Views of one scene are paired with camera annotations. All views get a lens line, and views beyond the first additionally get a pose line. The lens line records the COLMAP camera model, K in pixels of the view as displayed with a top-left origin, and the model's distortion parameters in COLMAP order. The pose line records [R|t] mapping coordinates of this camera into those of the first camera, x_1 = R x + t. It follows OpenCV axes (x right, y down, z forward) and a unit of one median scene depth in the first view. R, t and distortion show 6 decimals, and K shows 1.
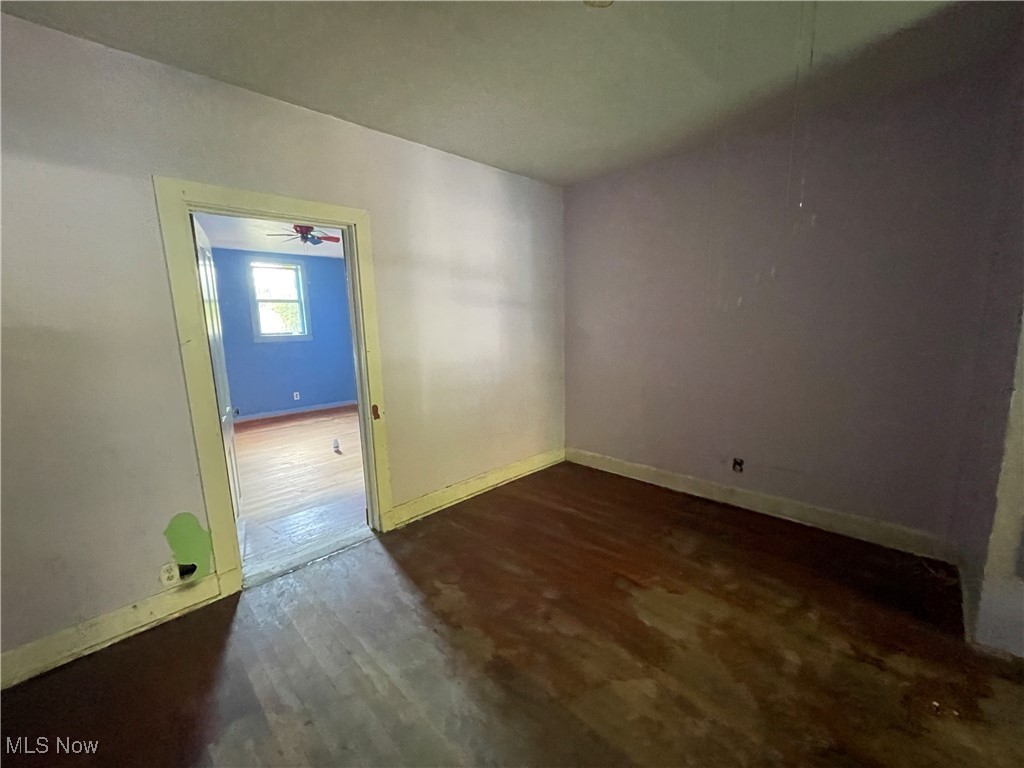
lens RADIAL K [[417.0, 0, 510.3], [0, 417.0, 385.5], [0, 0, 1]] dist [-0.000965, 0.000217]
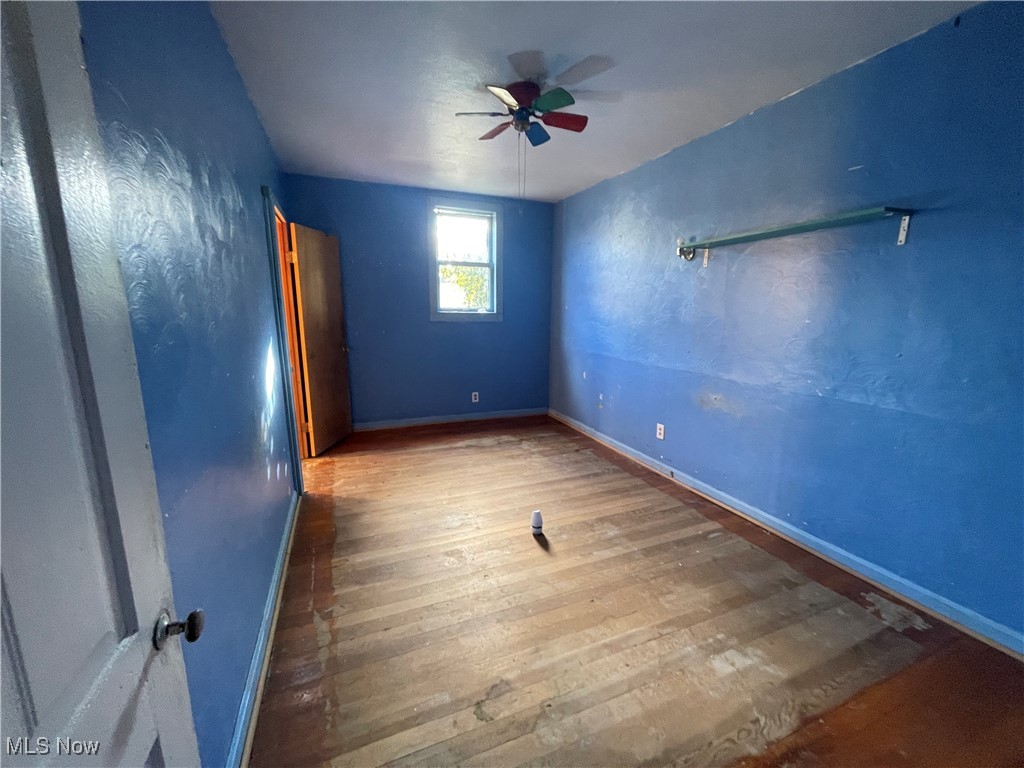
lens RADIAL K [[417.0, 0, 510.3], [0, 417.0, 385.5], [0, 0, 1]] dist [-0.000965, 0.000217]
pose [[0.924457, 0.105143, -0.366504, -0.200782], [-0.090106, 0.994245, 0.057948, -0.044728], [0.370487, -0.020546, 0.928610, 0.364390]]
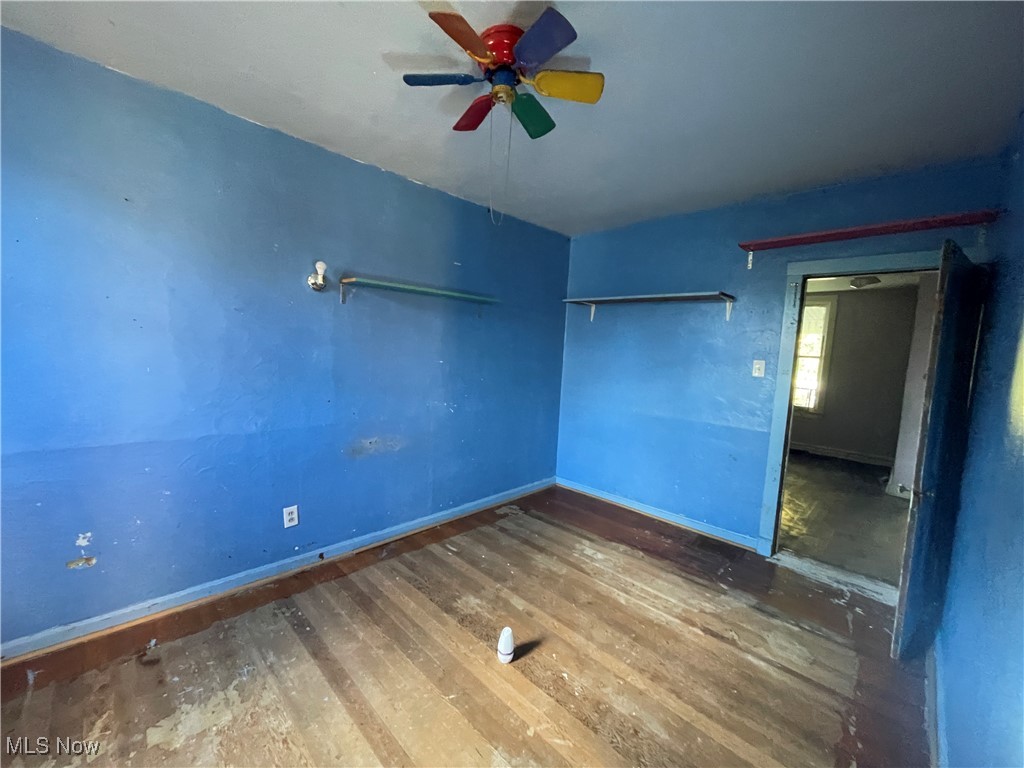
lens RADIAL K [[417.0, 0, 510.3], [0, 417.0, 385.5], [0, 0, 1]] dist [-0.000965, 0.000217]
pose [[-0.021112, -0.064031, 0.997725, -0.586010], [0.100340, 0.992773, 0.065836, -0.096834], [-0.994729, 0.101501, -0.014535, 0.715374]]
